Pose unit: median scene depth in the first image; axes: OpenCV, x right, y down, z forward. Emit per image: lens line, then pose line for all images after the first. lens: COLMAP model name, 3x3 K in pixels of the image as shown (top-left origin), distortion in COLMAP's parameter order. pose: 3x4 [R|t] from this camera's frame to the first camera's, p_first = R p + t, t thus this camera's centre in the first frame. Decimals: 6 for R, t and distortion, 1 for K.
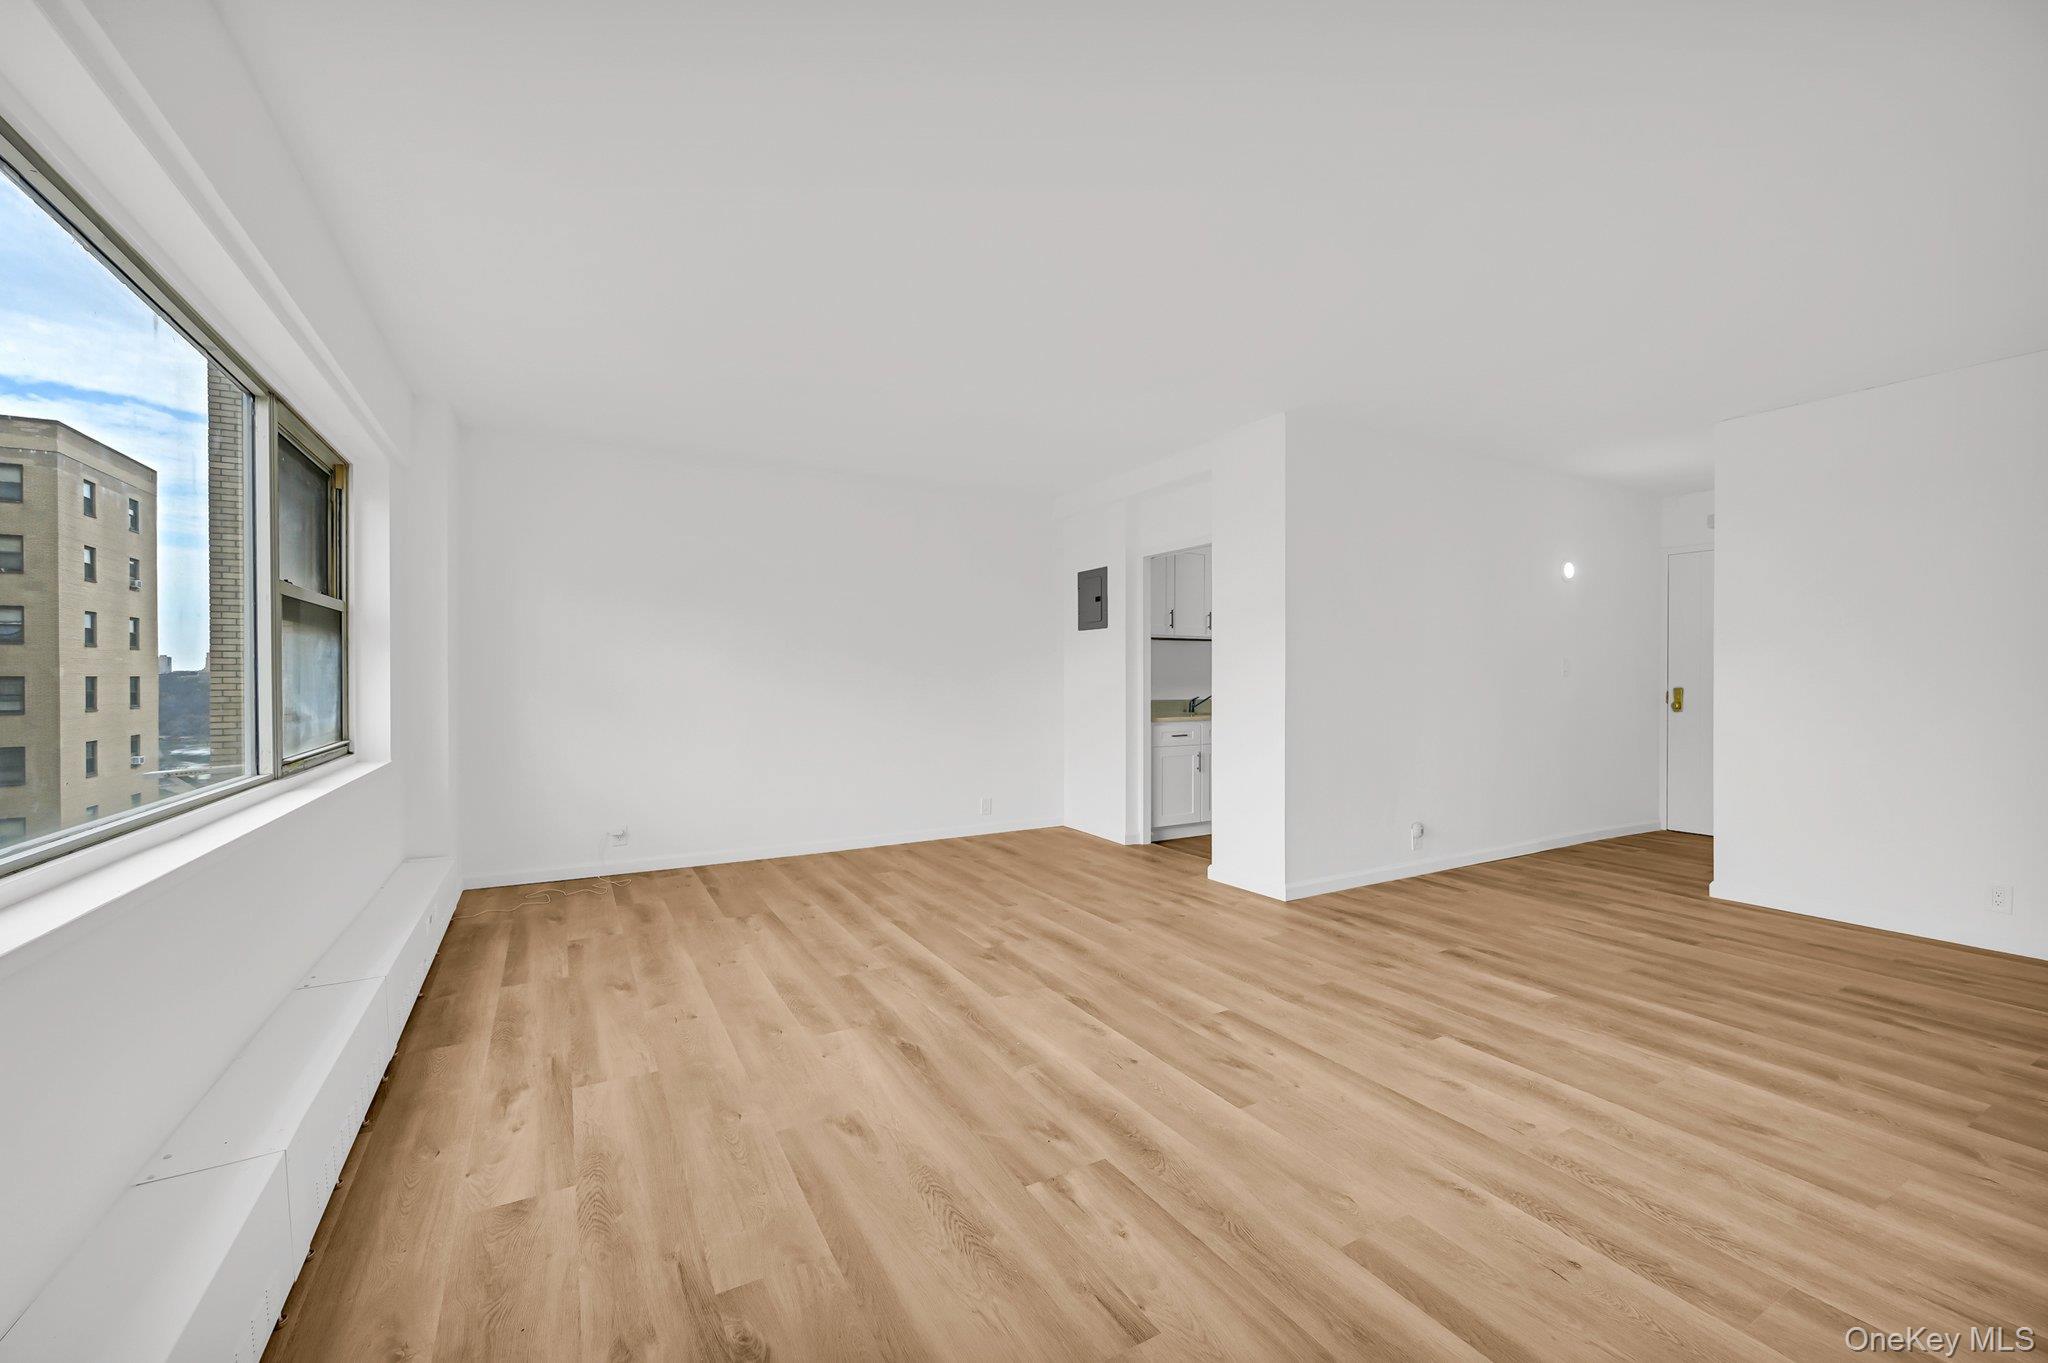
lens RADIAL K [[814.2, 0, 1024.0], [0, 814.2, 681.5], [0, 0, 1]] dist [0.001118, 0.000109]
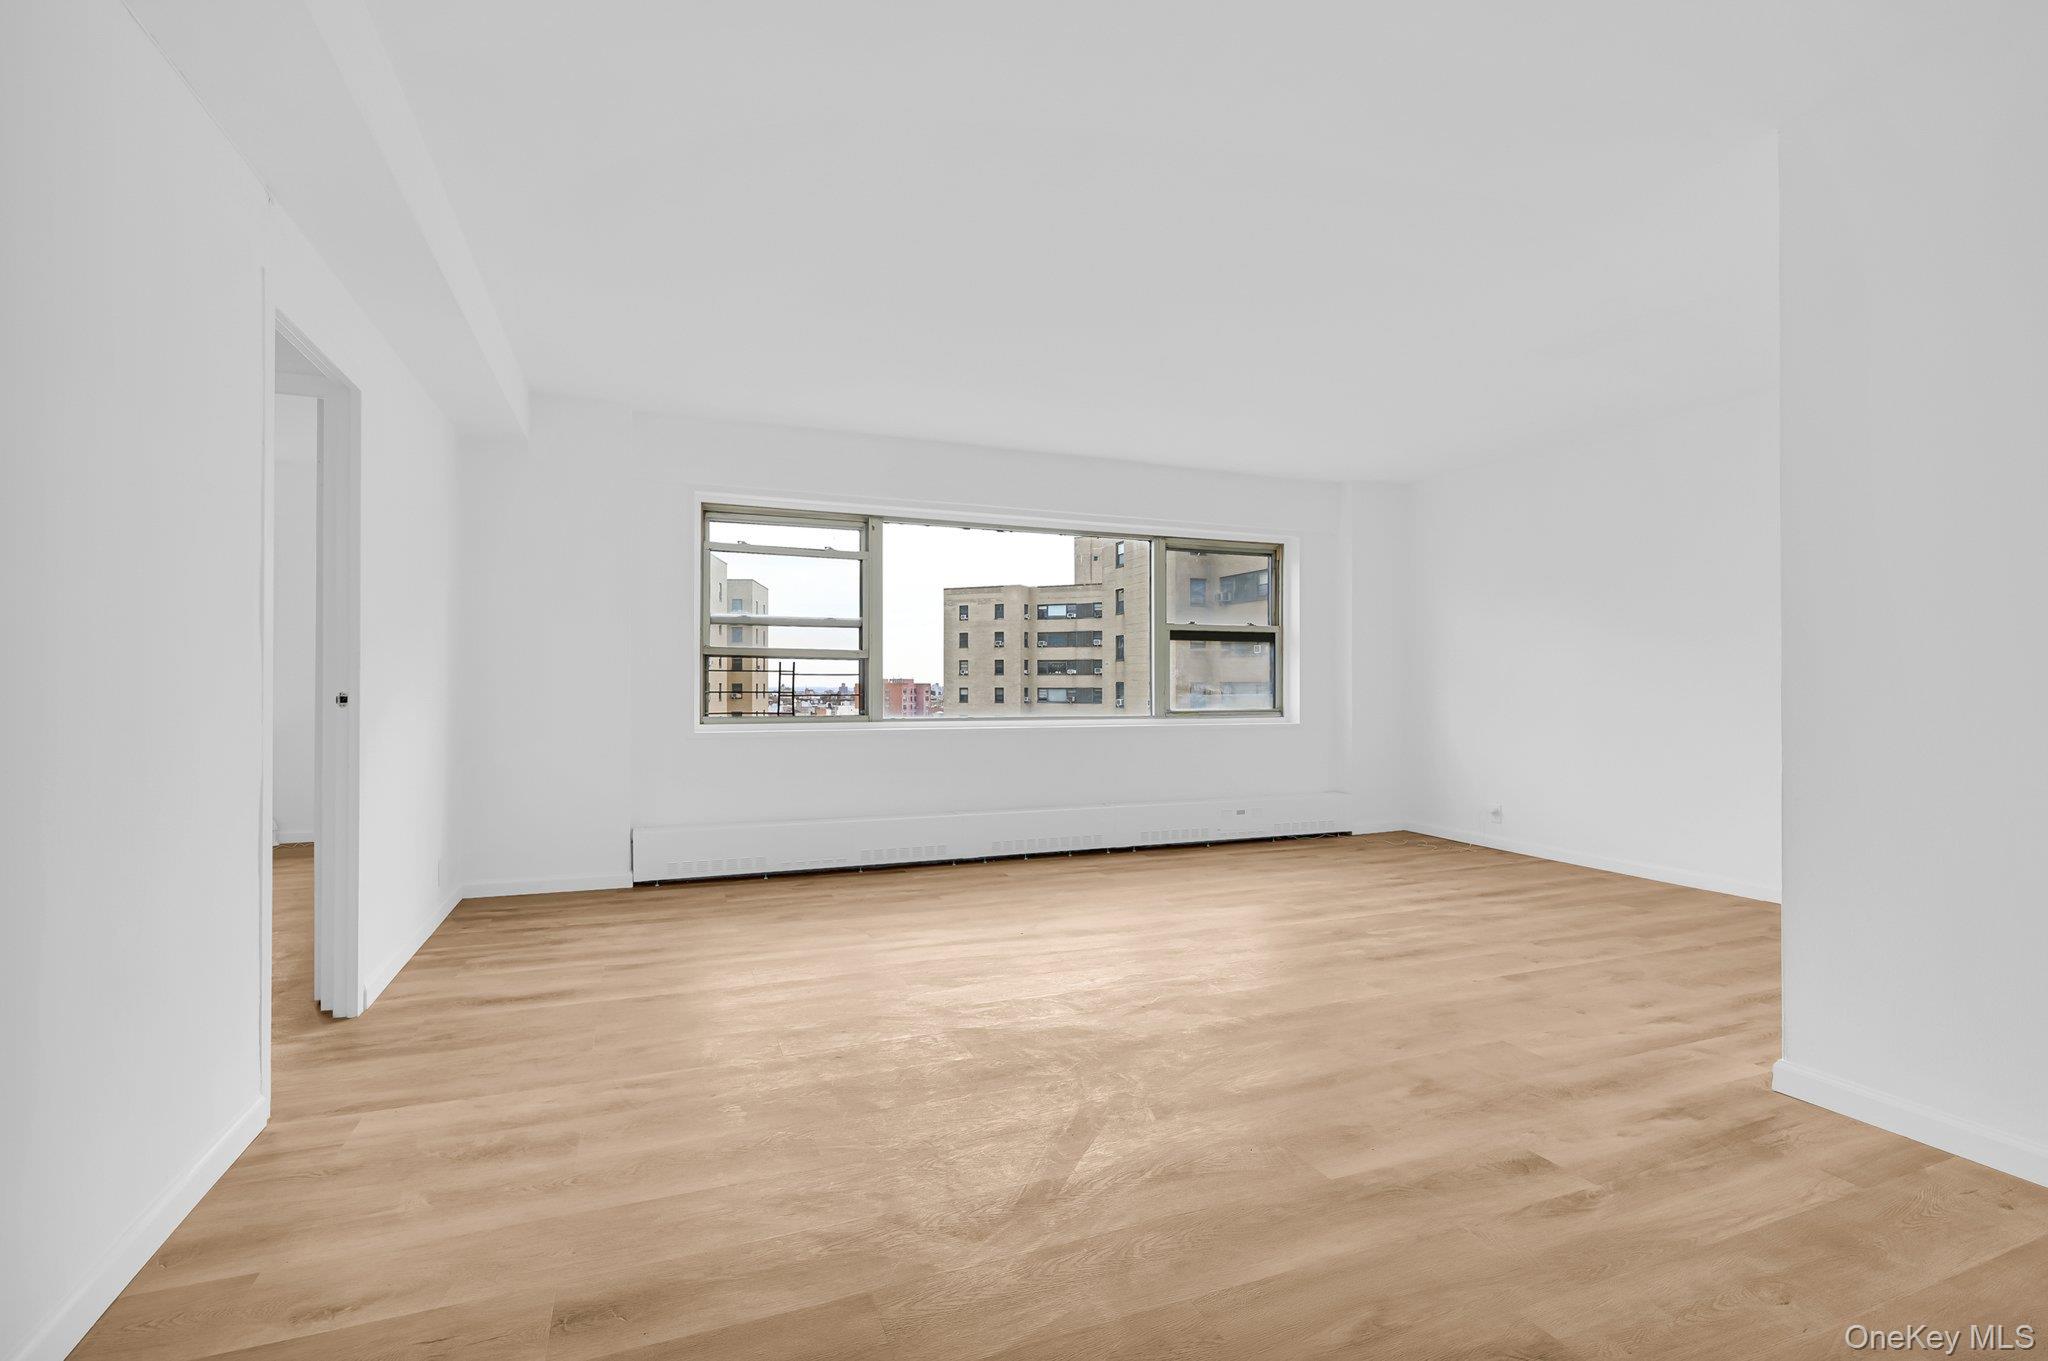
lens RADIAL K [[814.2, 0, 1024.0], [0, 814.2, 680.5], [0, 0, 1]] dist [0.001118, 0.000109]
pose [[-0.074698, -0.001699, -0.997205, 0.954309], [0.000350, 0.999998, -0.001730, 0.009021], [0.997206, -0.000478, -0.074697, 0.607421]]
